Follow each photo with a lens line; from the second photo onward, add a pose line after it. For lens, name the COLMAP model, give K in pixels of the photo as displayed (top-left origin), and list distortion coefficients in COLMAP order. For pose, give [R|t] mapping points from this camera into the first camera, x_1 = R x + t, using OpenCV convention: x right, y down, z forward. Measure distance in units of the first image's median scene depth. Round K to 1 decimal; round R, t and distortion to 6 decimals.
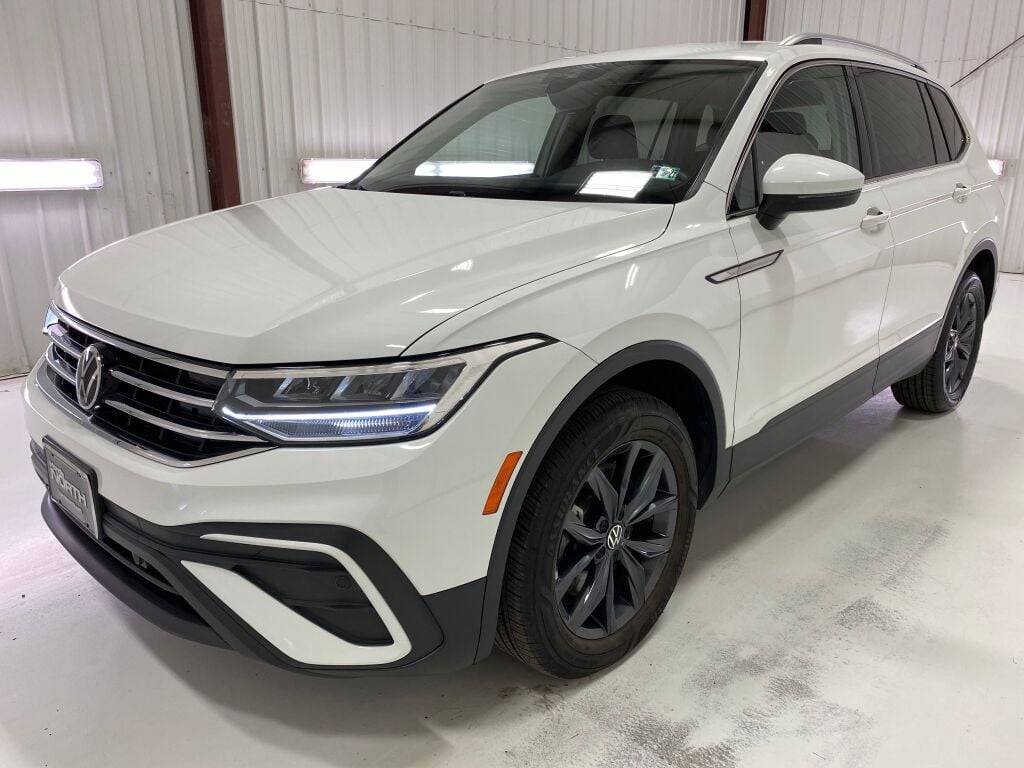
lens RADIAL K [[762.3, 0, 514.7], [0, 762.3, 384.7], [0, 0, 1]] dist [0.022797, -0.006364]
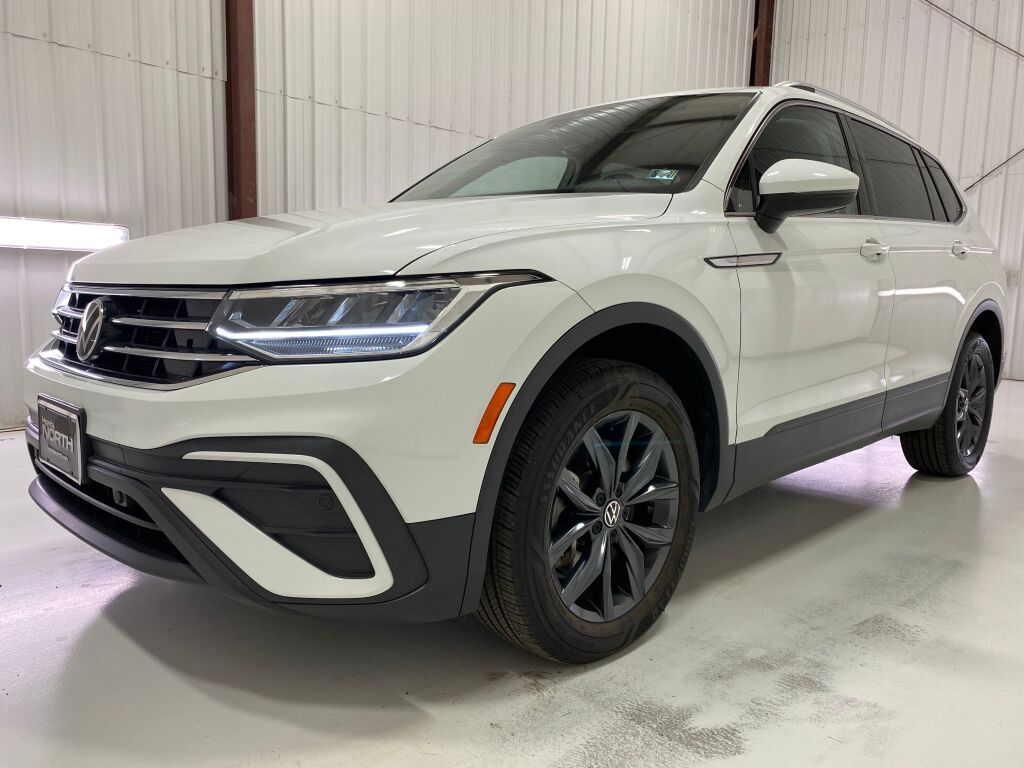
lens RADIAL K [[764.7, 0, 506.2], [0, 764.7, 390.5], [0, 0, 1]] dist [0.020168, -0.006888]
pose [[0.999447, 0.022430, -0.024528, 0.017986], [-0.026059, 0.986870, -0.159401, 0.204709], [0.020630, 0.159952, 0.986909, 0.023511]]
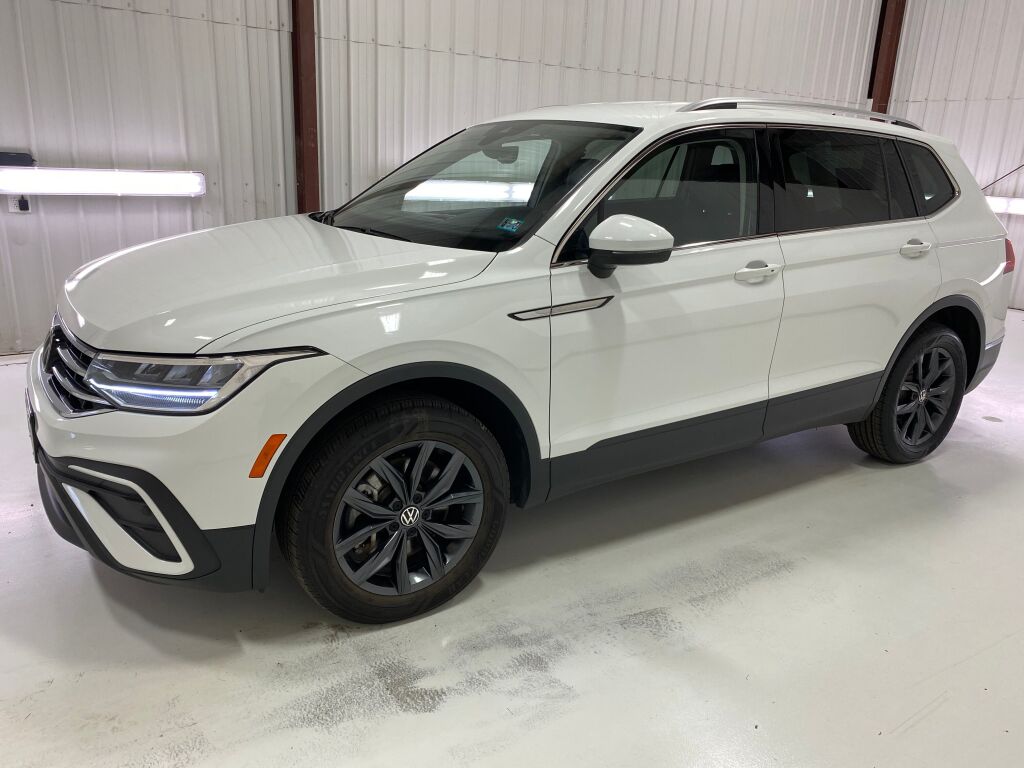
lens RADIAL K [[755.7, 0, 511.0], [0, 755.7, 383.0], [0, 0, 1]] dist [0.044811, -0.035641]
pose [[0.972683, 0.102742, -0.208162, 0.529590], [-0.104606, 0.994512, 0.002062, -0.036257], [0.207231, 0.019769, 0.978092, -0.176273]]
